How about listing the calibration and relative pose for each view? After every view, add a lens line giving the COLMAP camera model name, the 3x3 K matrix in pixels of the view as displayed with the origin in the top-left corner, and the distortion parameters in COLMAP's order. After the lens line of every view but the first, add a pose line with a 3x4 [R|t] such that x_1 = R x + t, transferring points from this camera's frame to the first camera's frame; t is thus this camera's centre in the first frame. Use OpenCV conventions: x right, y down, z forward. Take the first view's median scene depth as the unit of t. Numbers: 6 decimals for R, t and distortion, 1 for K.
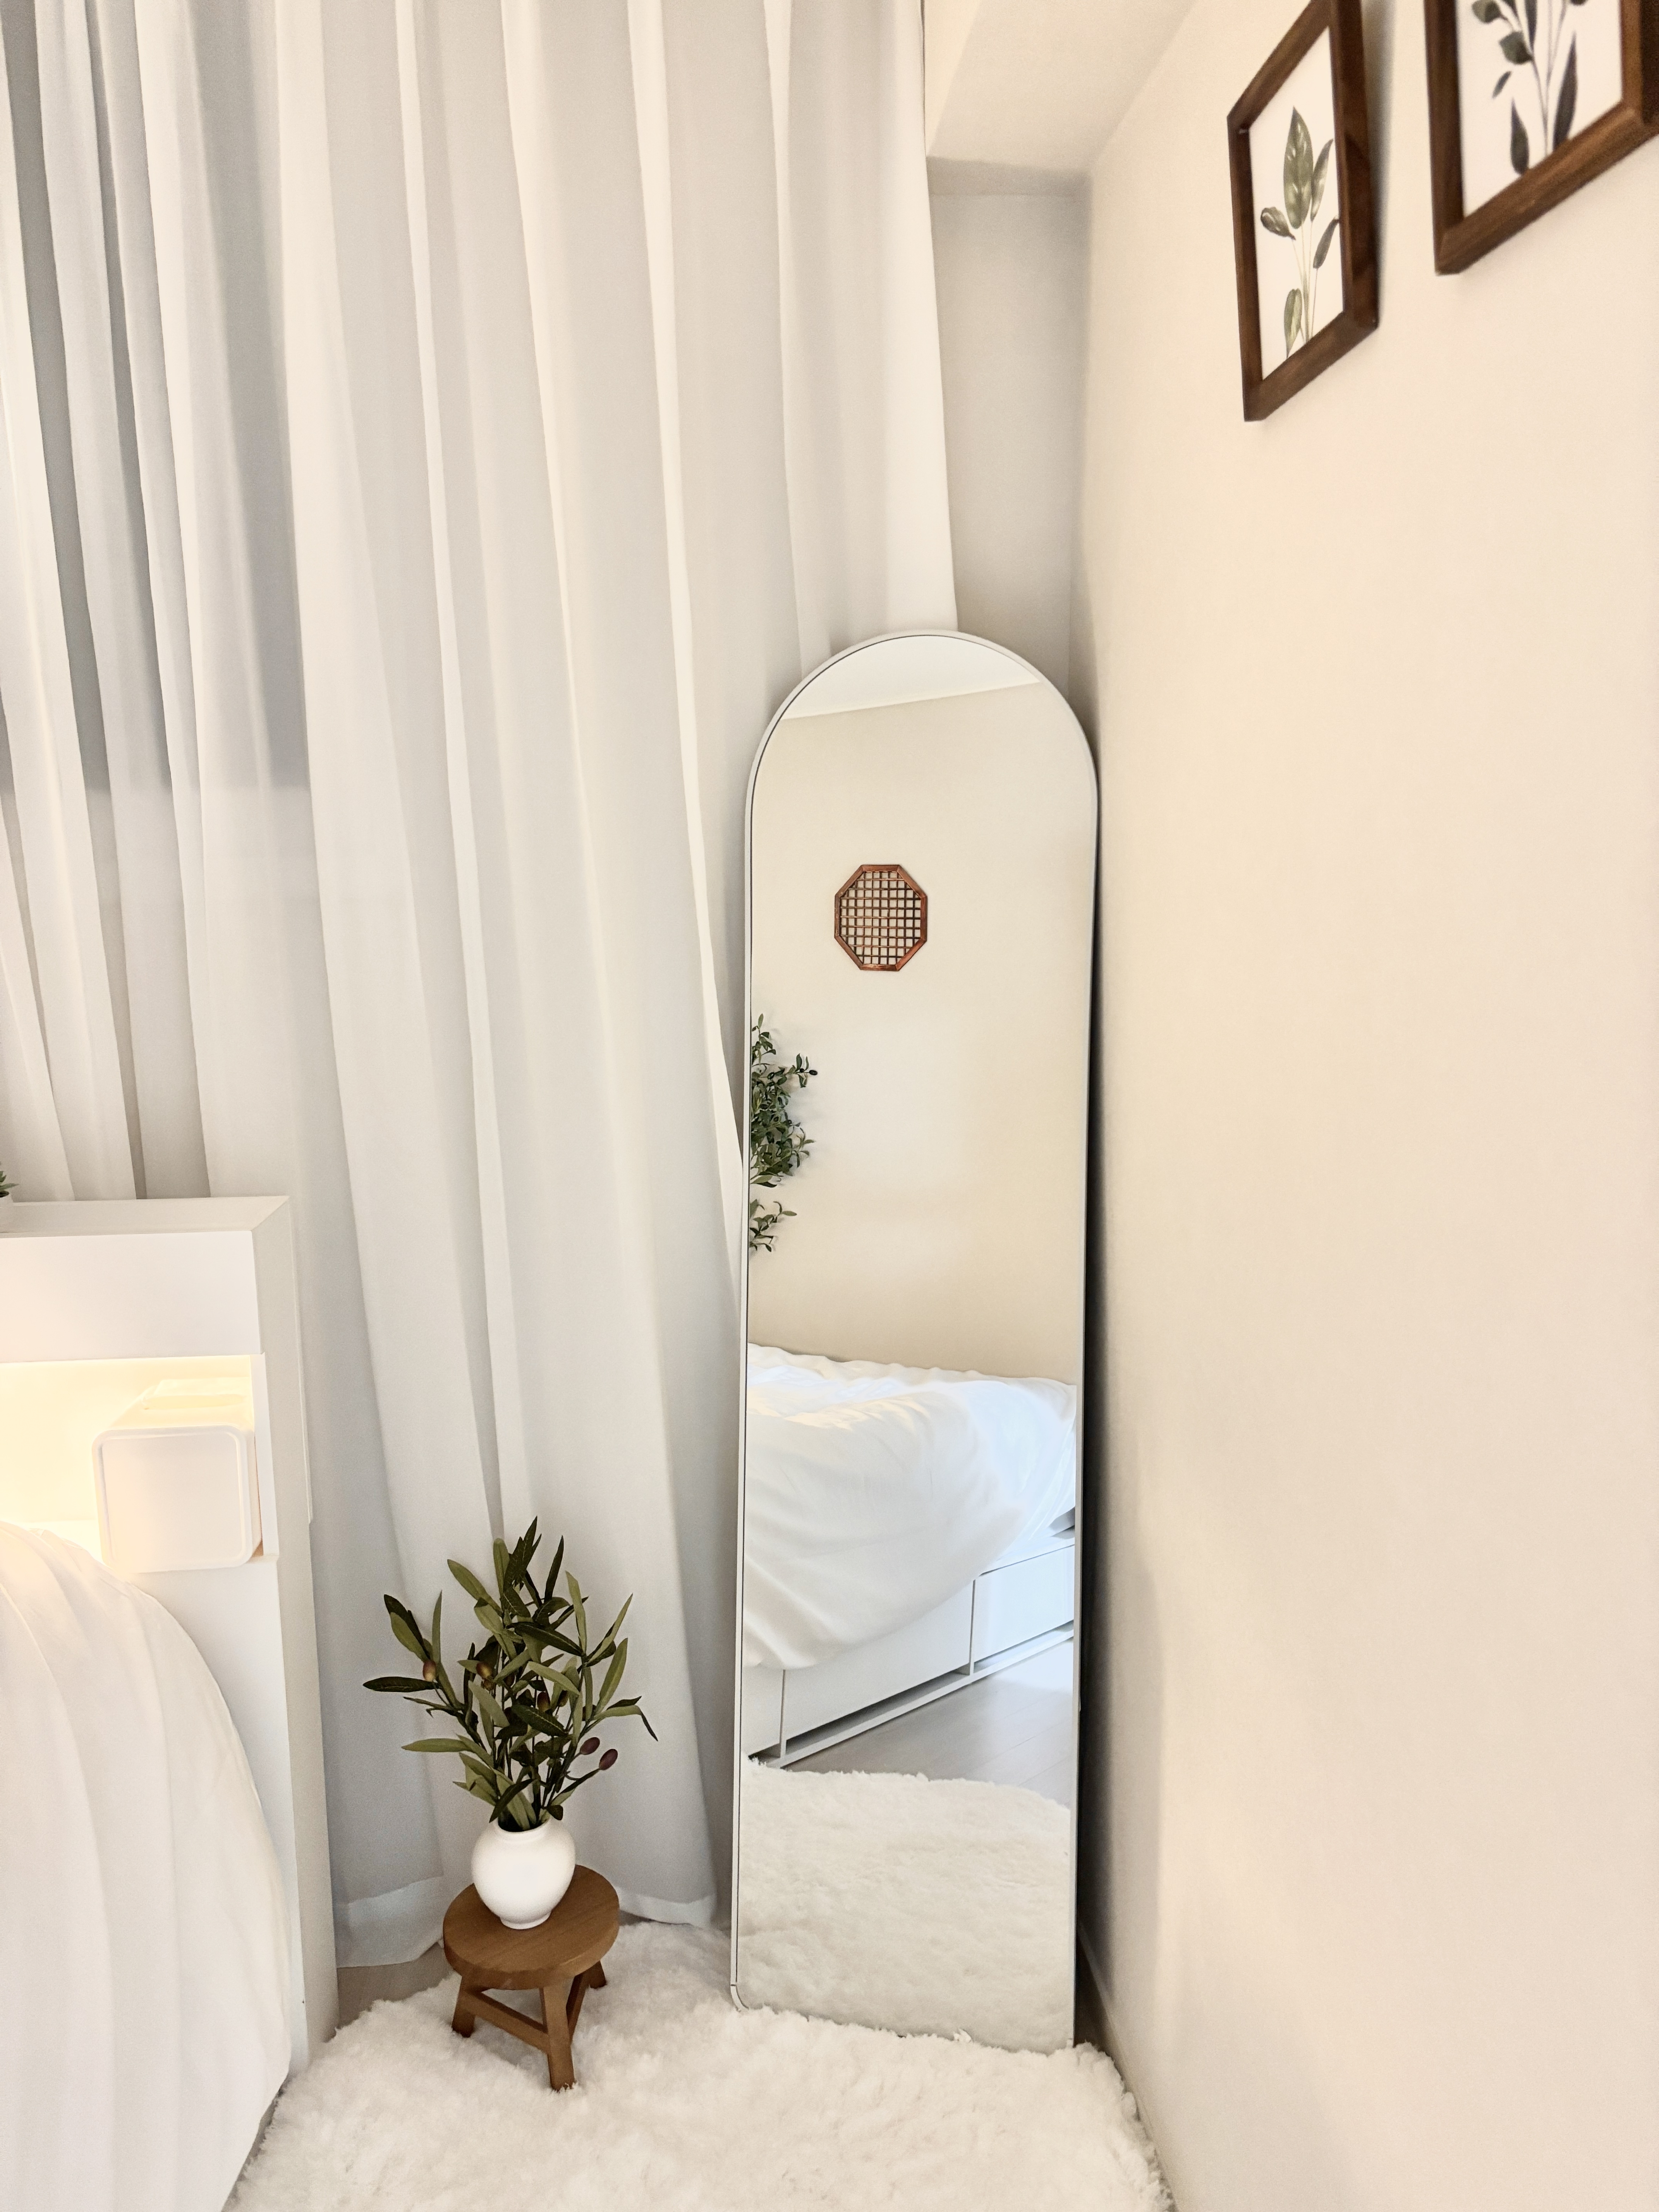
lens RADIAL K [[1687.9, 0, 839.9], [0, 1687.9, 1107.1], [0, 0, 1]] dist [0.041191, -0.028207]
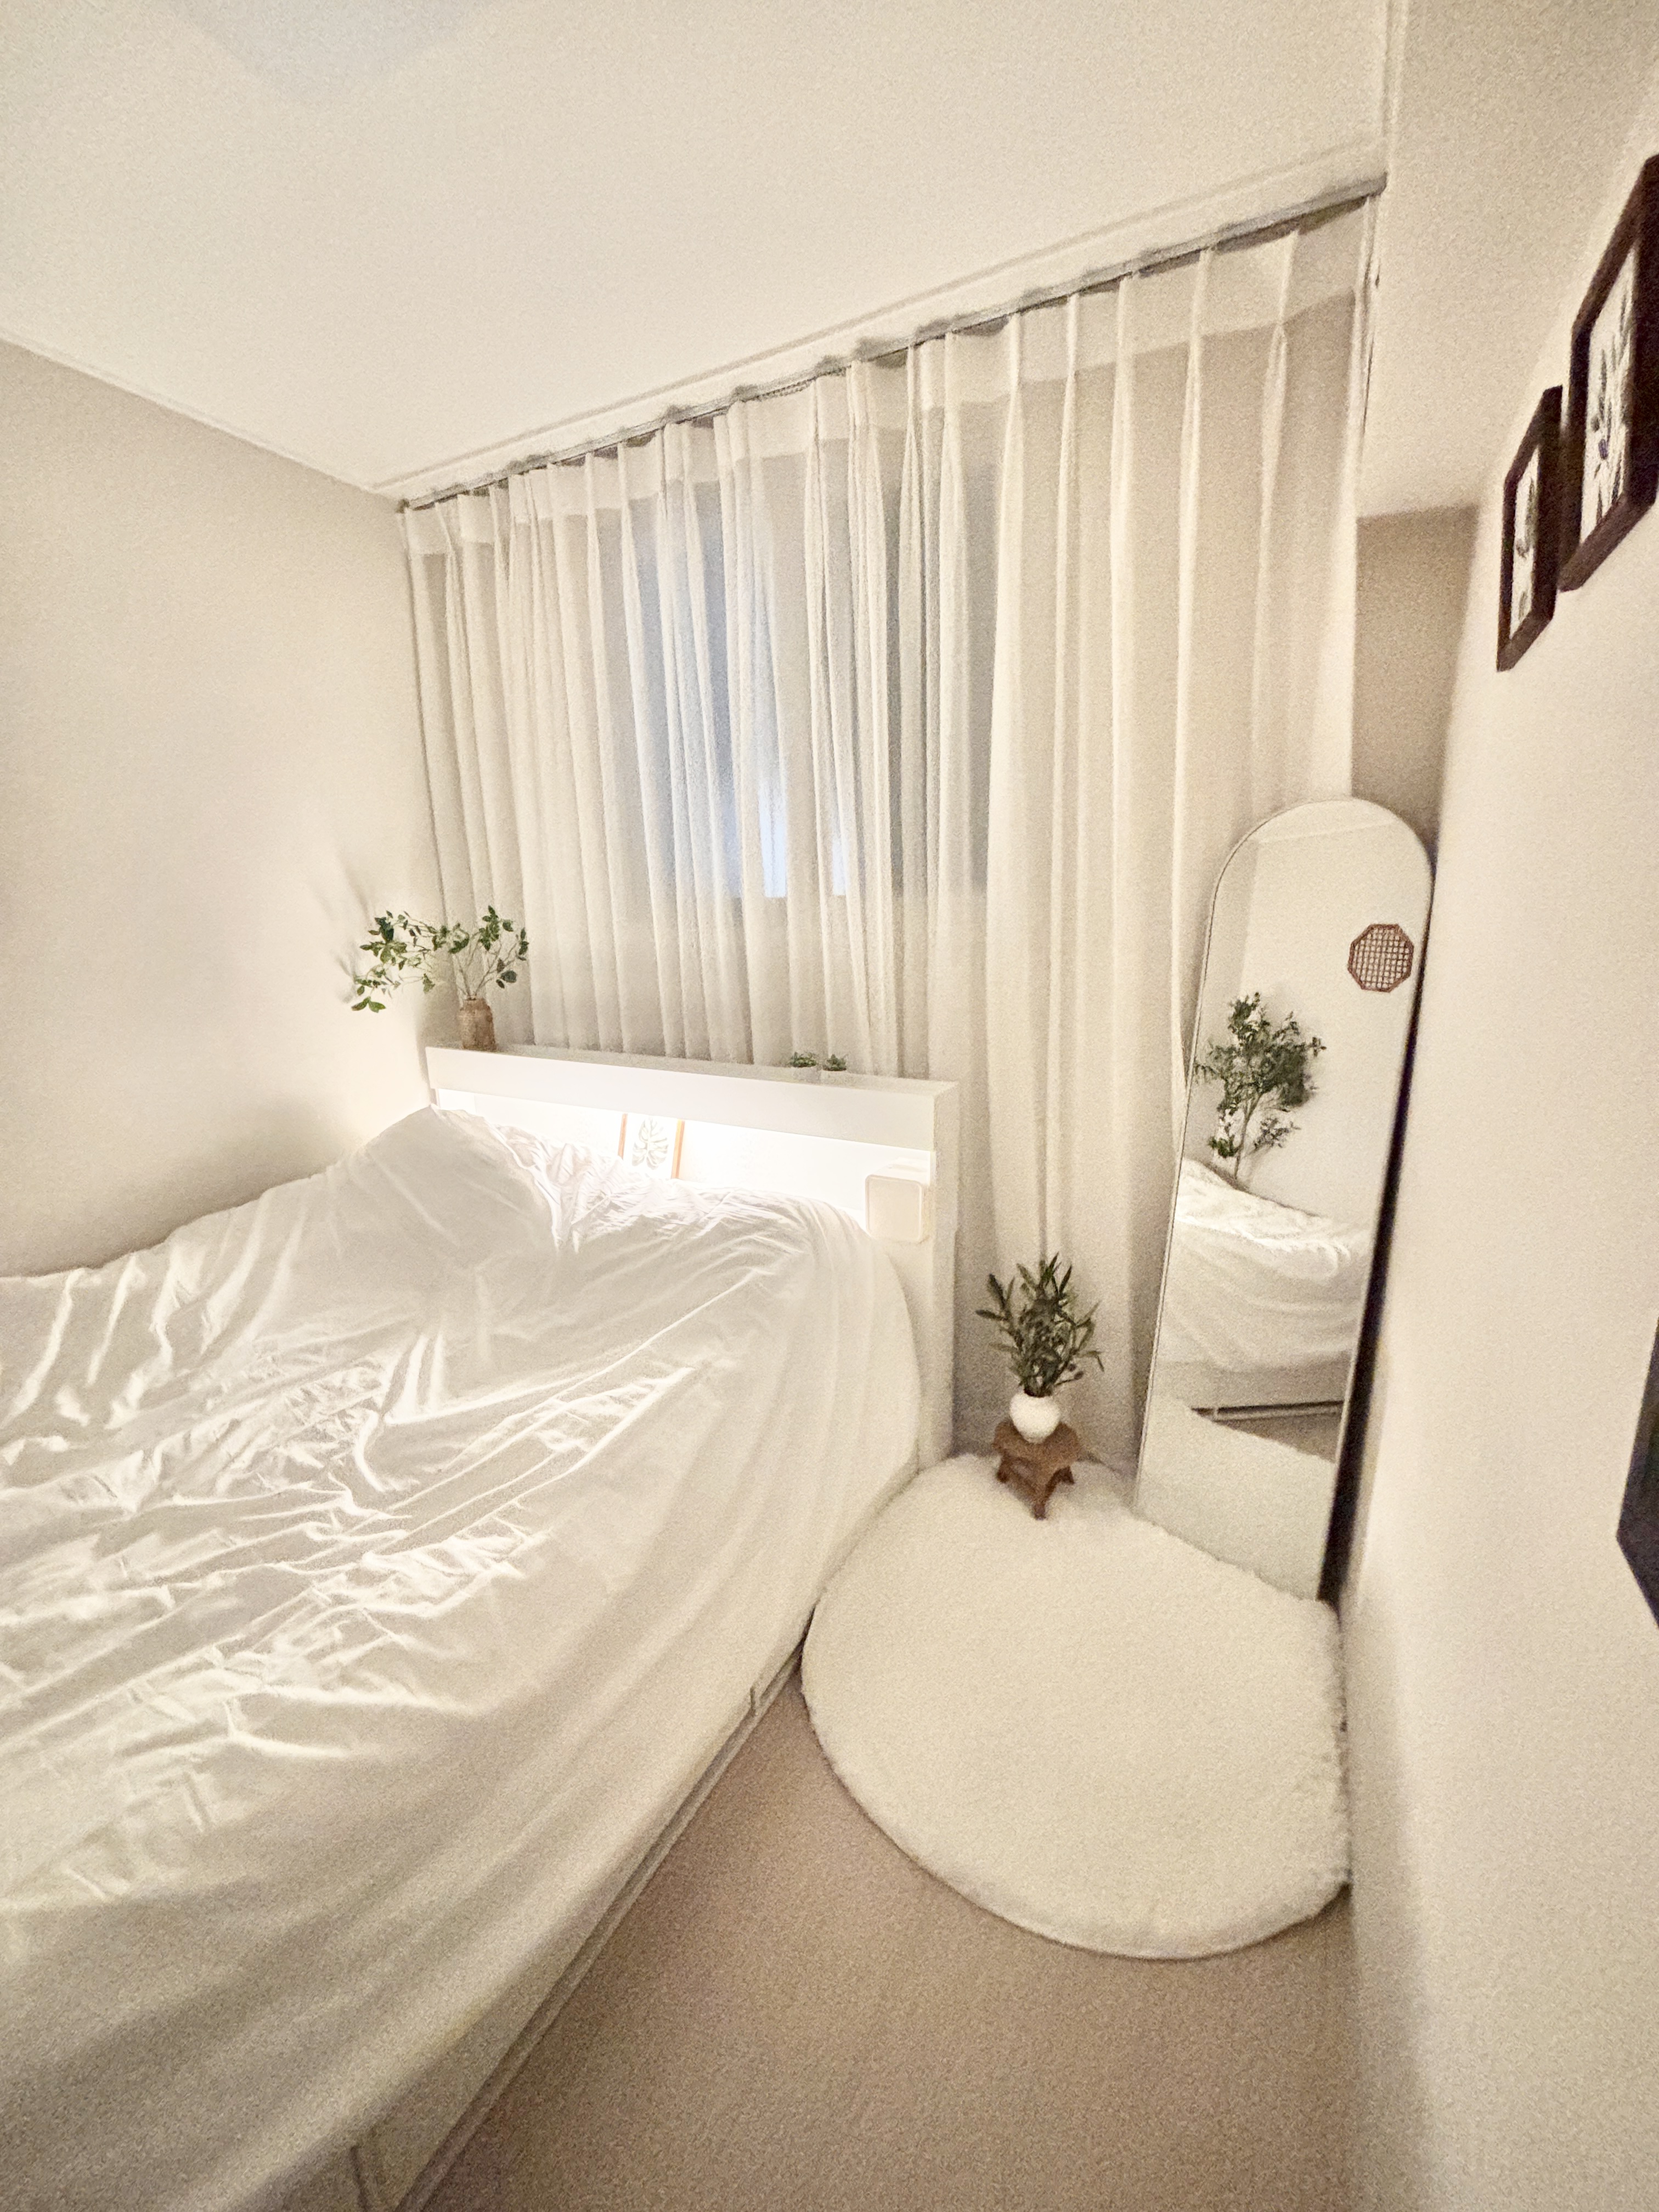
lens RADIAL K [[897.1, 0, 838.9], [0, 897.1, 1103.5], [0, 0, 1]] dist [0.001943, 0.001116]
pose [[0.839439, 0.120988, -0.529814, 0.150562], [-0.086325, 0.992211, 0.089808, -0.010463], [0.536553, -0.029652, 0.843345, -0.049163]]
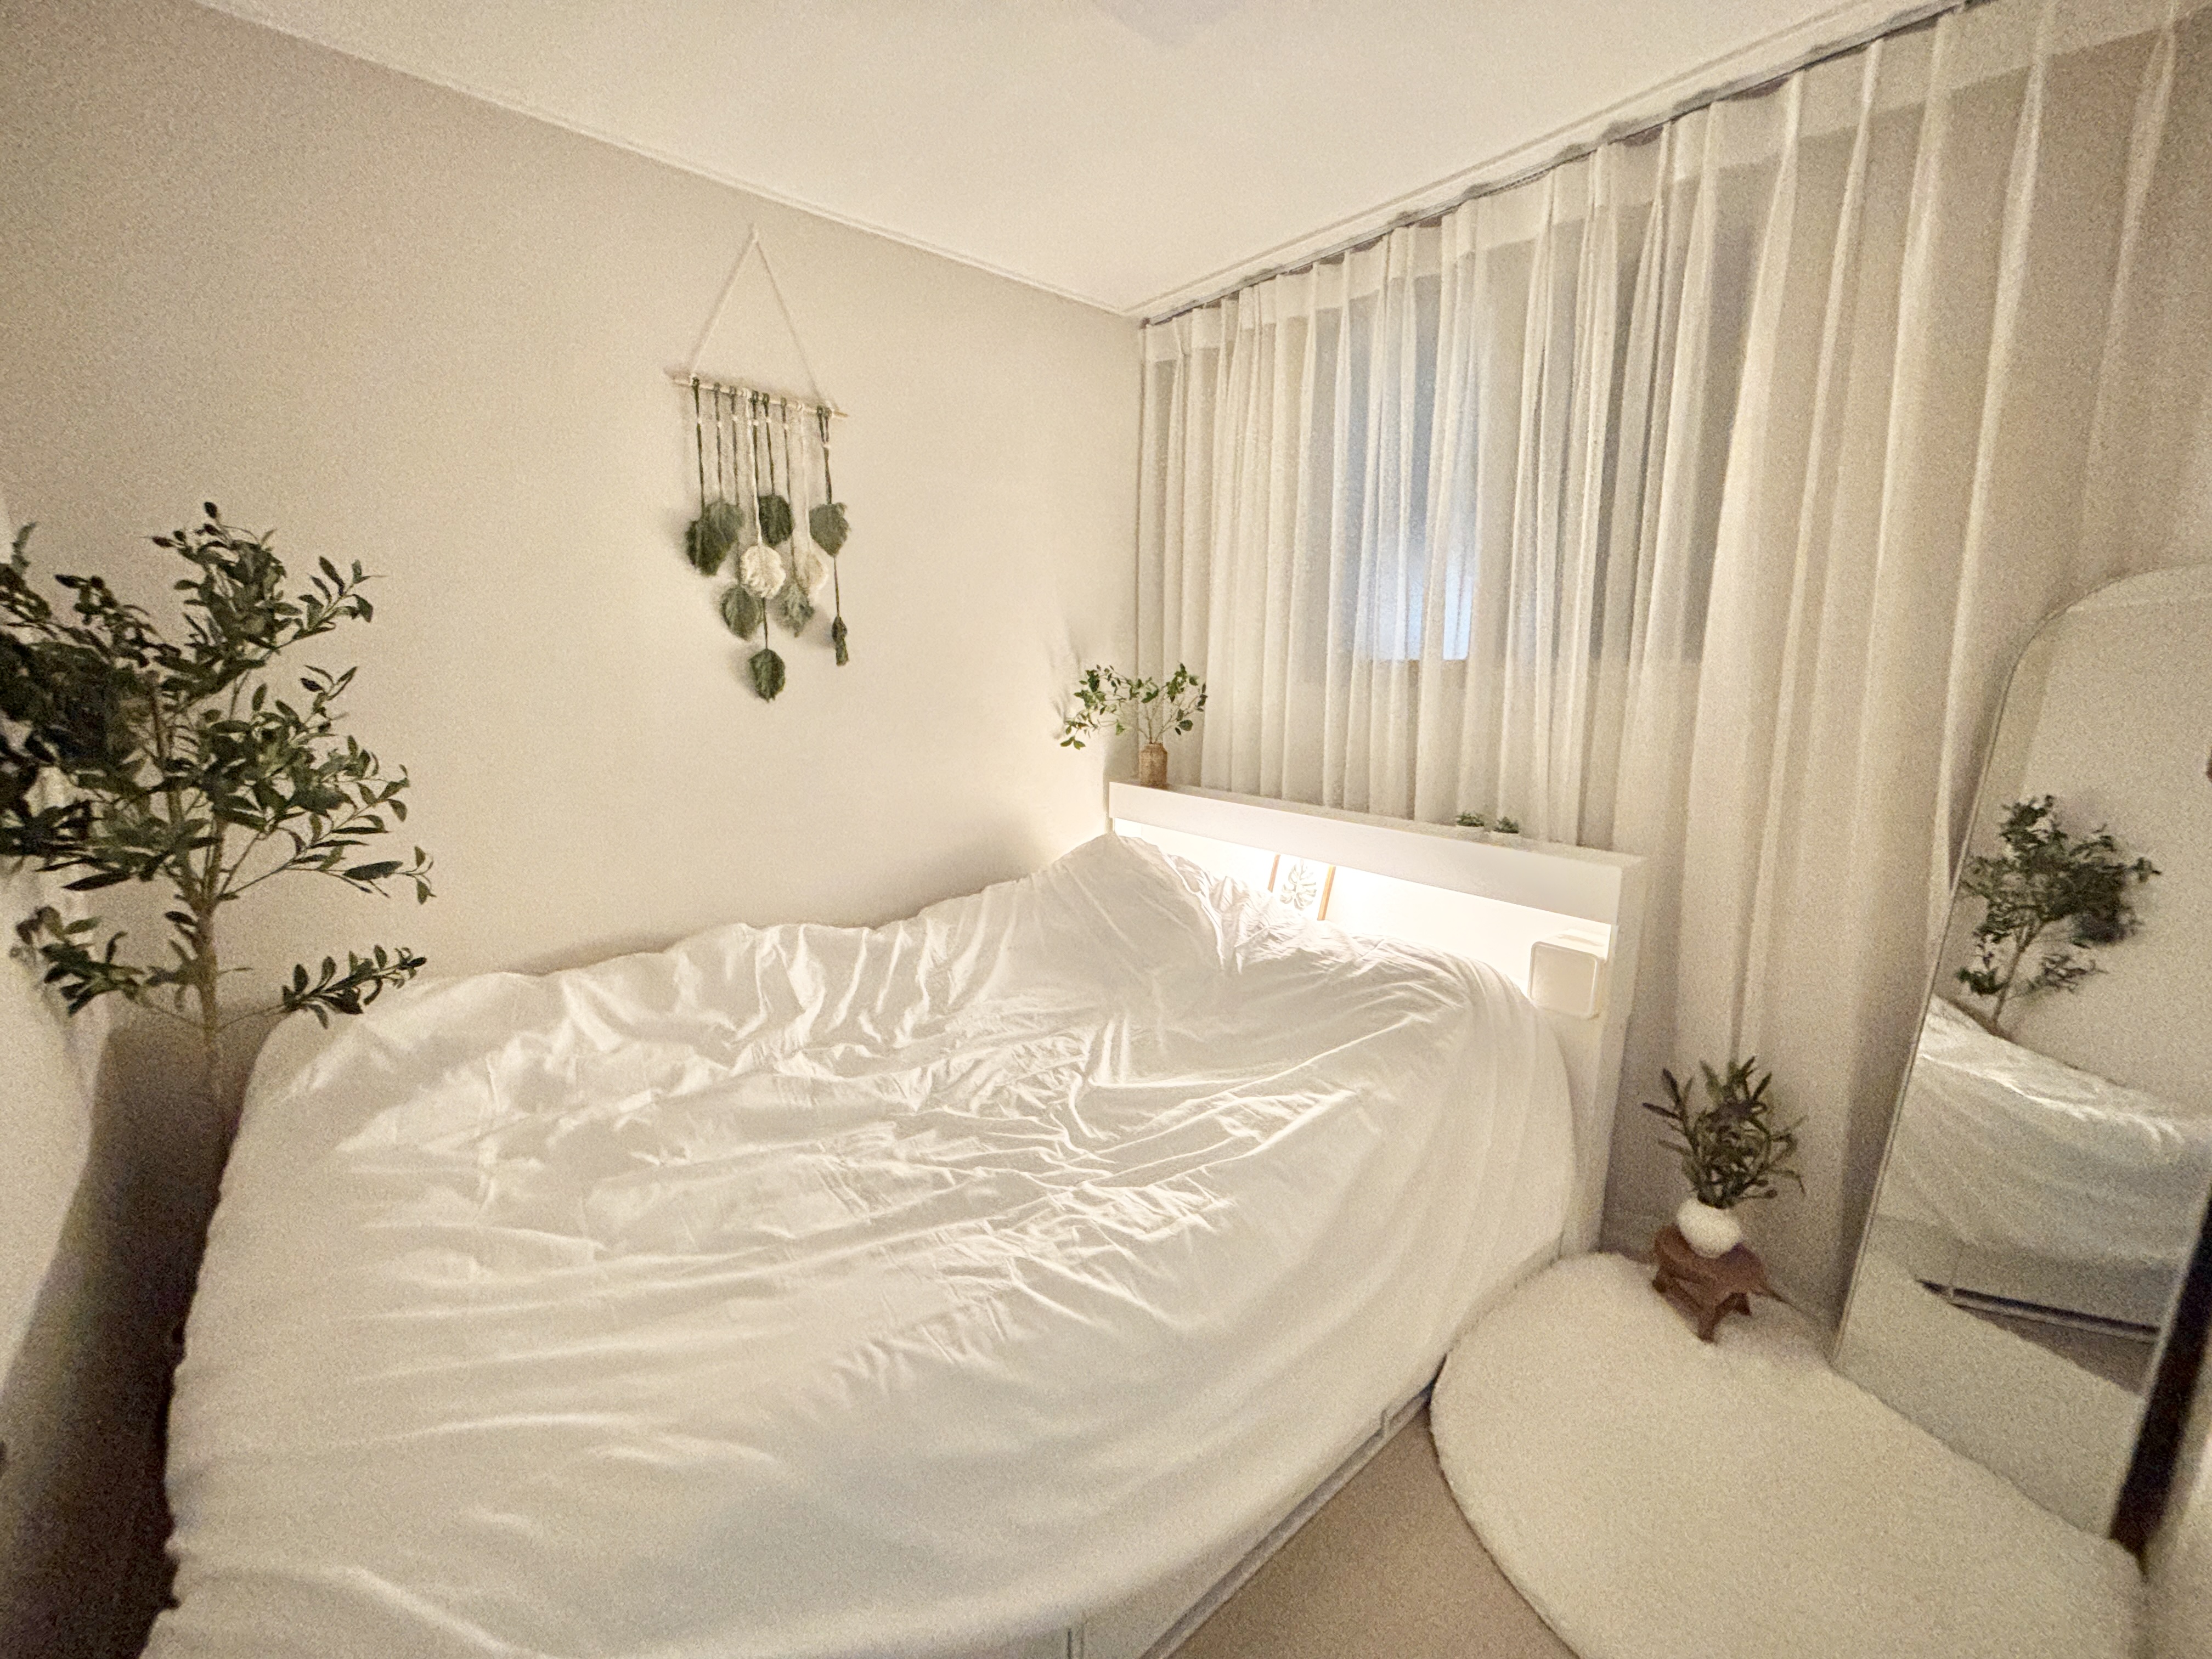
lens RADIAL K [[897.1, 0, 1108.7], [0, 897.1, 821.1], [0, 0, 1]] dist [0.001943, 0.001116]
pose [[0.583183, 0.165091, -0.795389, 0.150406], [-0.157006, 0.983576, 0.089034, 0.012826], [0.797024, 0.072958, 0.599525, -0.180669]]
